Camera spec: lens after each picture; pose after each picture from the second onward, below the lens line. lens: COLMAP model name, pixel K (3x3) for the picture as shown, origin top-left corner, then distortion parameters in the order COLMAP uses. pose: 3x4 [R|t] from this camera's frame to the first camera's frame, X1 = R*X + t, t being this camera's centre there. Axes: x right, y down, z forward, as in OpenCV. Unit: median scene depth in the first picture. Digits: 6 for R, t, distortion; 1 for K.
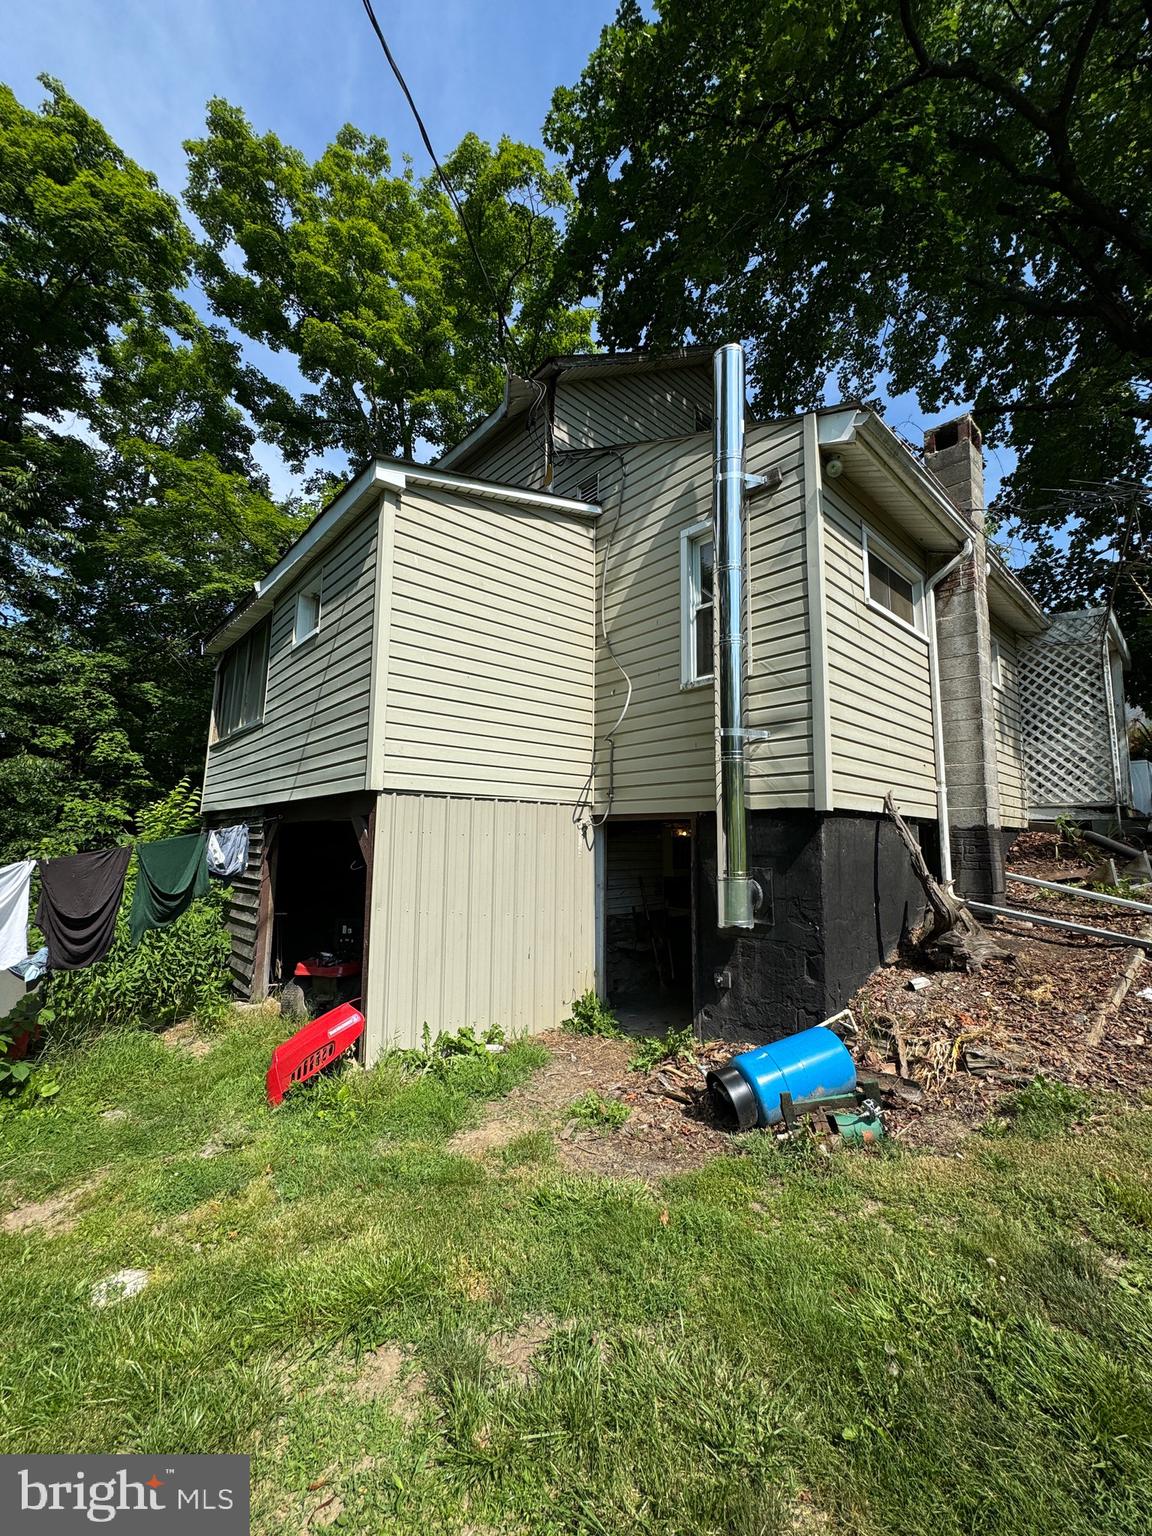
lens RADIAL K [[611.9, 0, 576.4], [0, 611.9, 768.5], [0, 0, 1]] dist [0.002626, -0.000073]
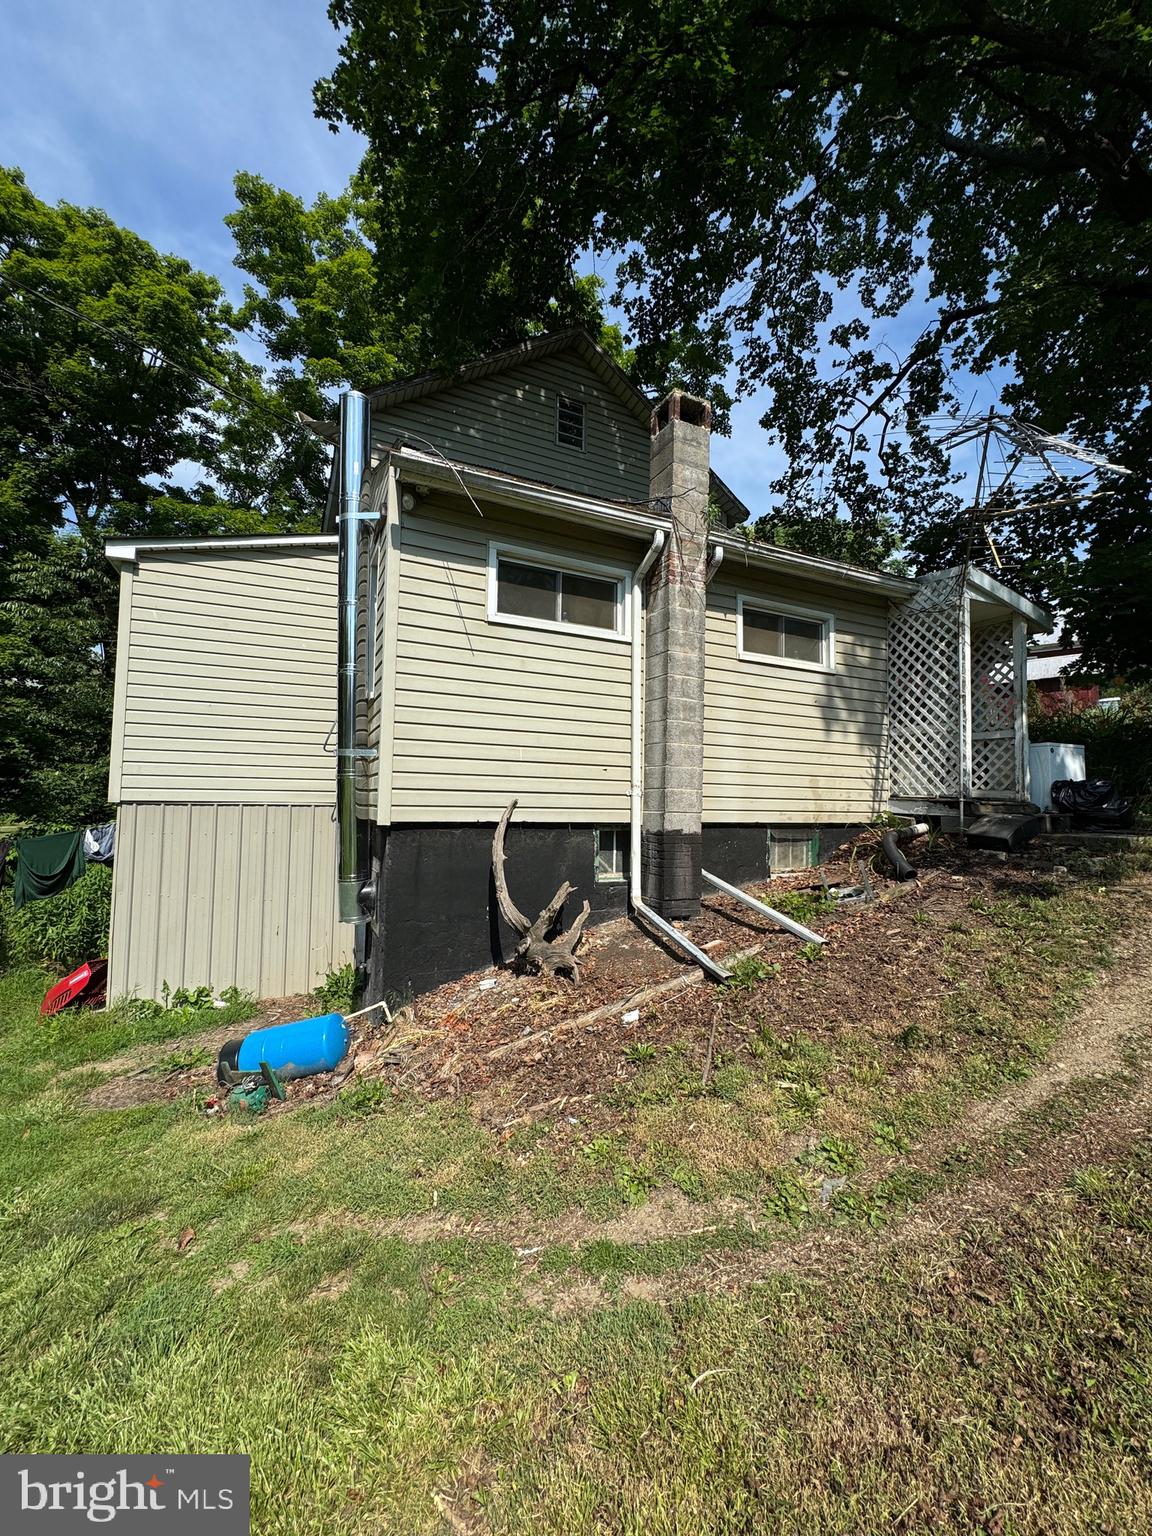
lens RADIAL K [[611.9, 0, 574.9], [0, 611.9, 773.5], [0, 0, 1]] dist [0.002626, -0.000073]
pose [[0.958563, -0.013468, -0.284561, 0.572532], [0.031444, 0.997780, 0.058700, -0.042171], [0.283139, -0.065215, 0.956859, 0.021117]]
